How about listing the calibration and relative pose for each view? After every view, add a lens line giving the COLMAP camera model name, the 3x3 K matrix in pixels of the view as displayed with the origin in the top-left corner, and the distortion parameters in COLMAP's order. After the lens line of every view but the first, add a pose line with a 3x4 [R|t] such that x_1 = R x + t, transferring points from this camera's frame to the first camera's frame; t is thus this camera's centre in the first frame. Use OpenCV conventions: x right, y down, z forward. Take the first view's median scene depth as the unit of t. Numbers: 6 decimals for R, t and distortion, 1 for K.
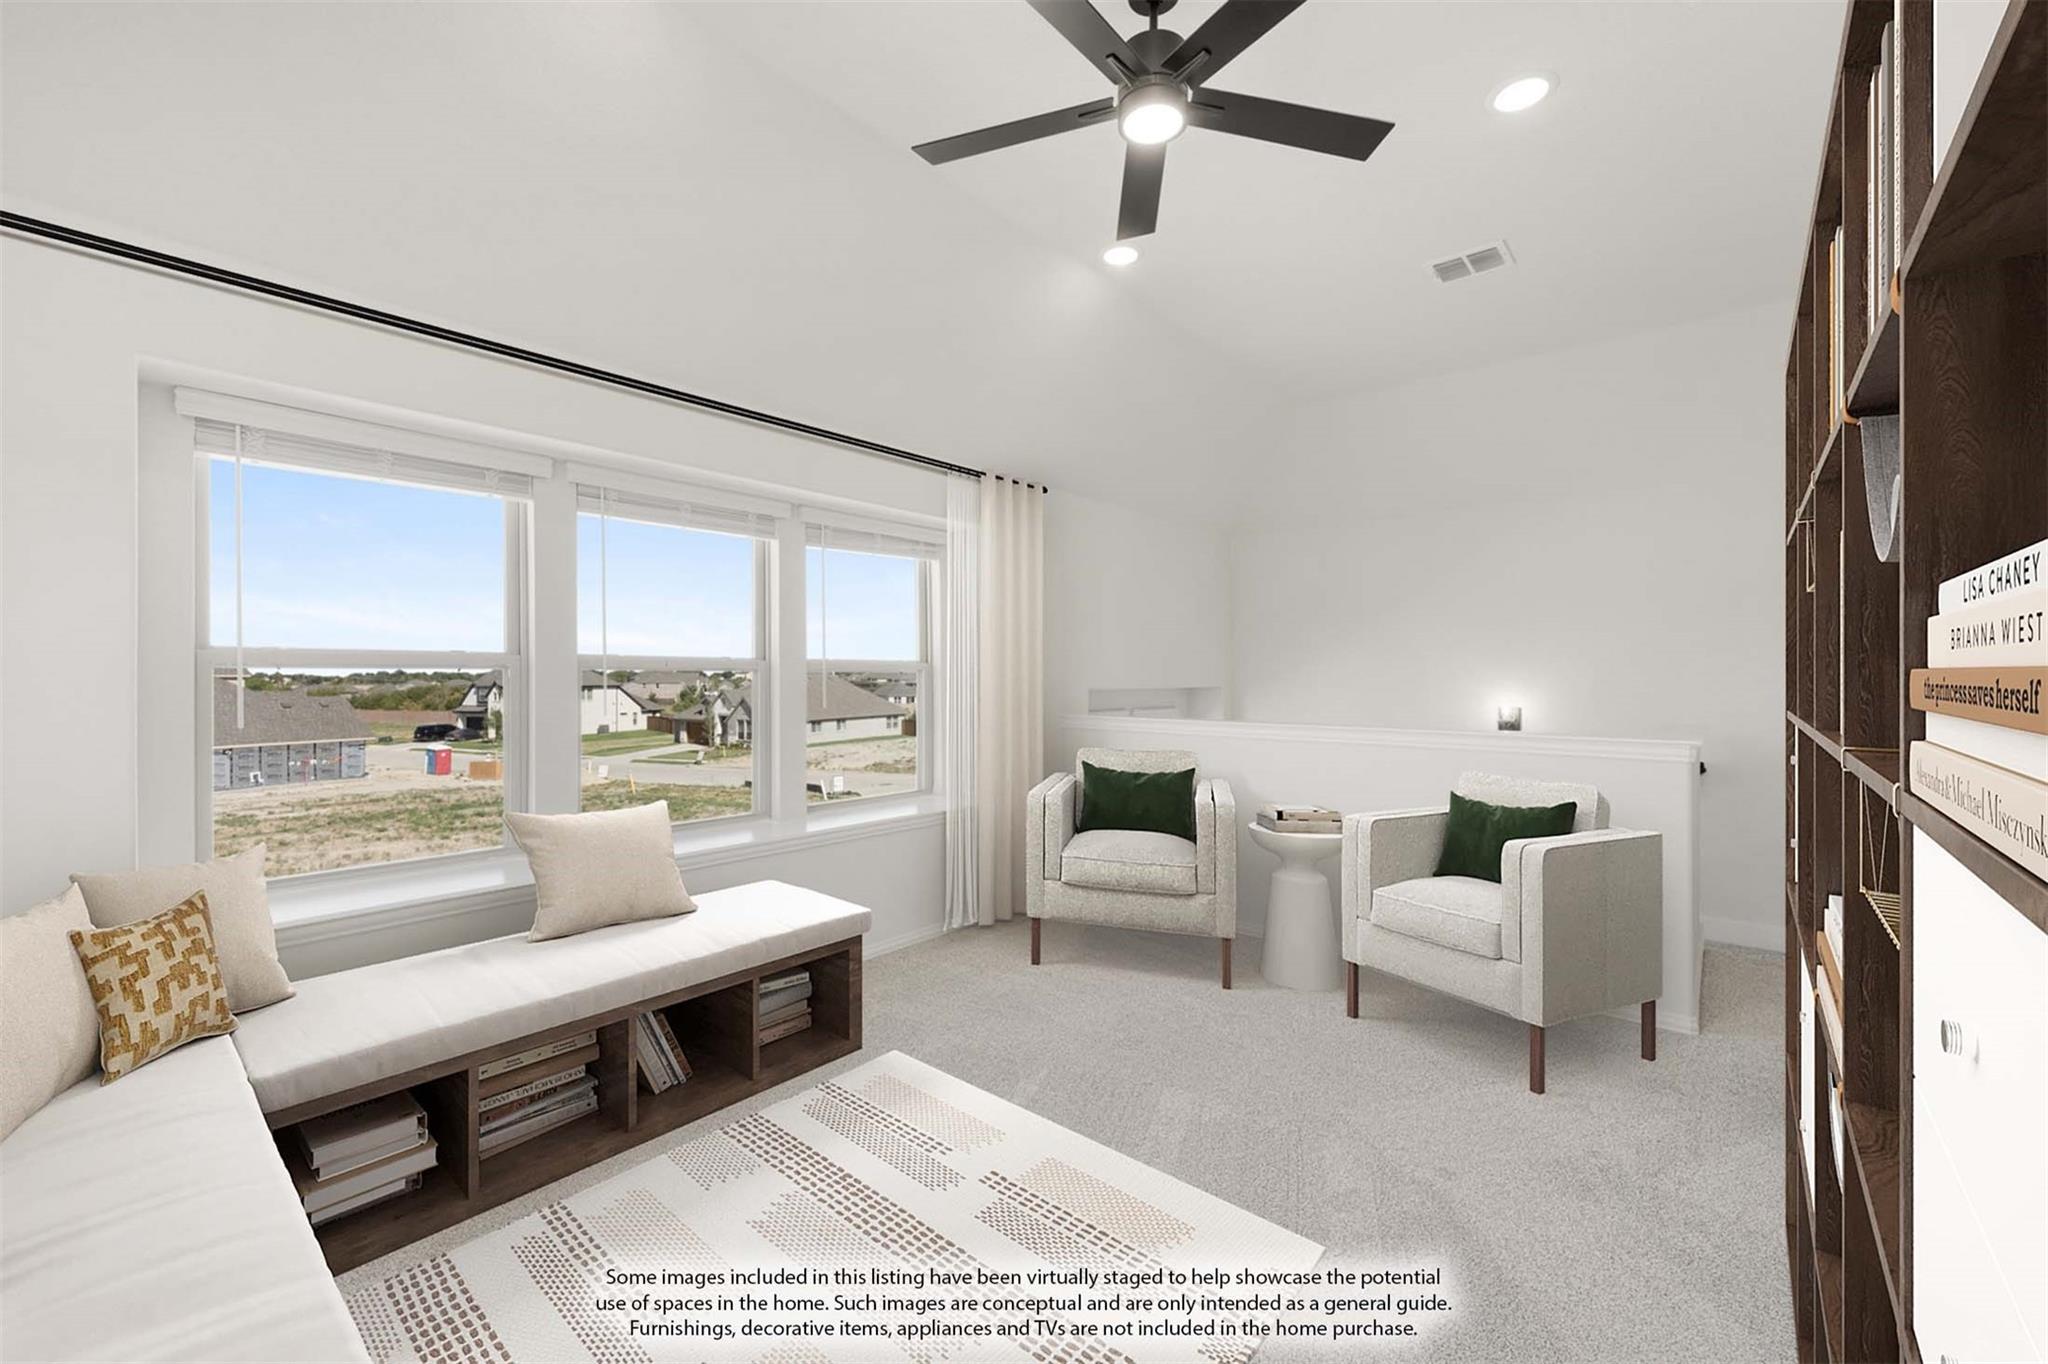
lens RADIAL K [[804.2, 0, 1018.8], [0, 804.2, 669.9], [0, 0, 1]] dist [-0.000219, 0.000075]
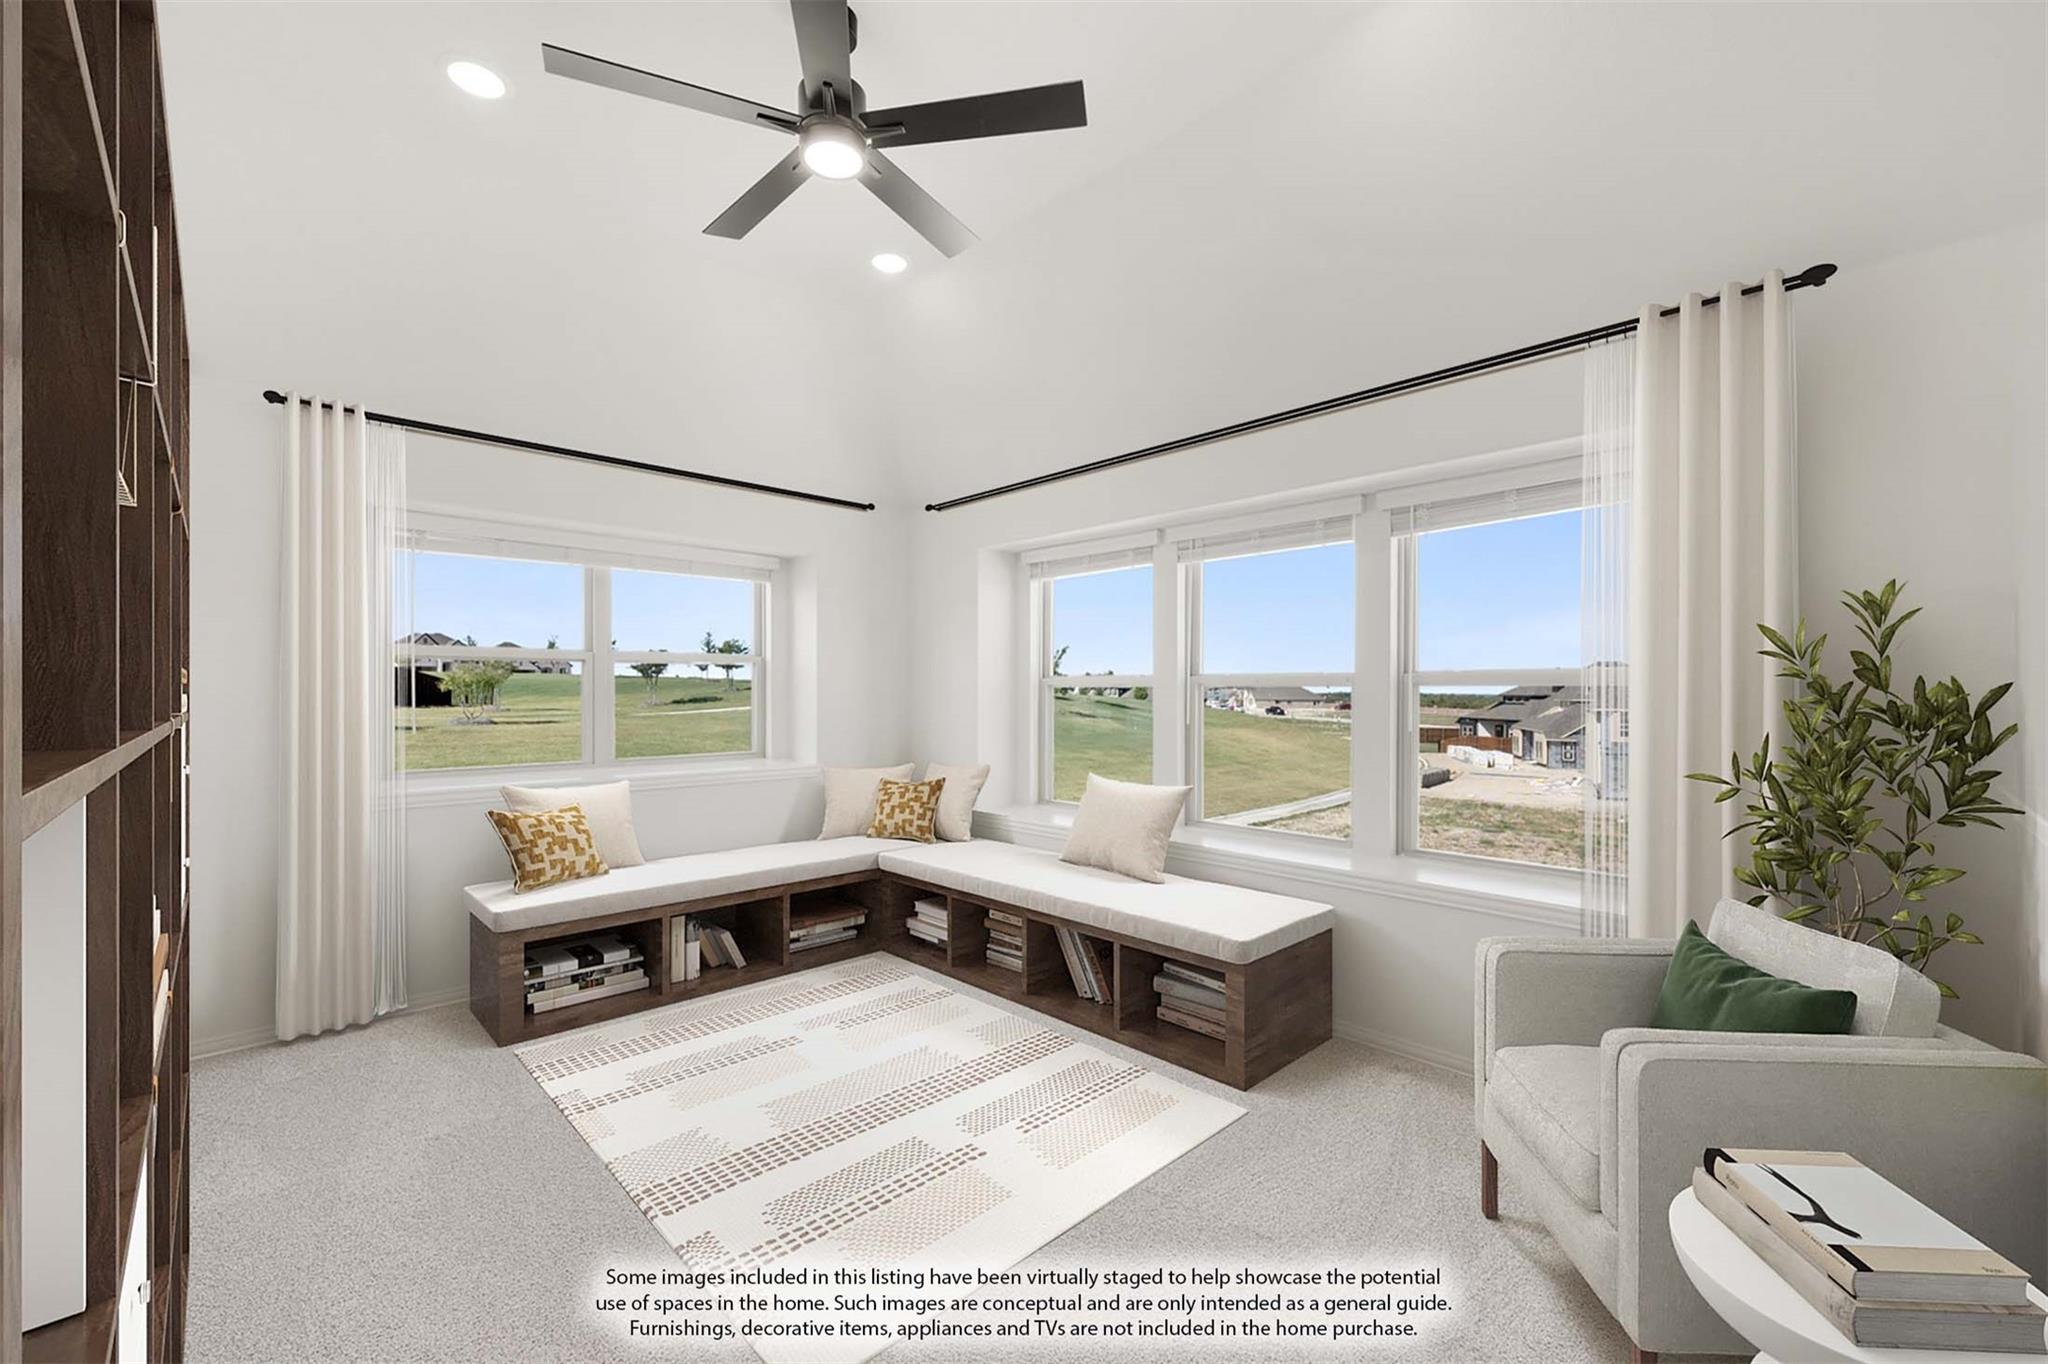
lens RADIAL K [[820.3, 0, 1013.6], [0, 820.3, 692.1], [0, 0, 1]] dist [-0.000621, 0.000065]
pose [[-0.102117, -0.004694, -0.994761, 0.895519], [-0.002944, 0.999986, -0.004416, 0.019464], [0.994768, 0.002478, -0.102130, 0.986165]]
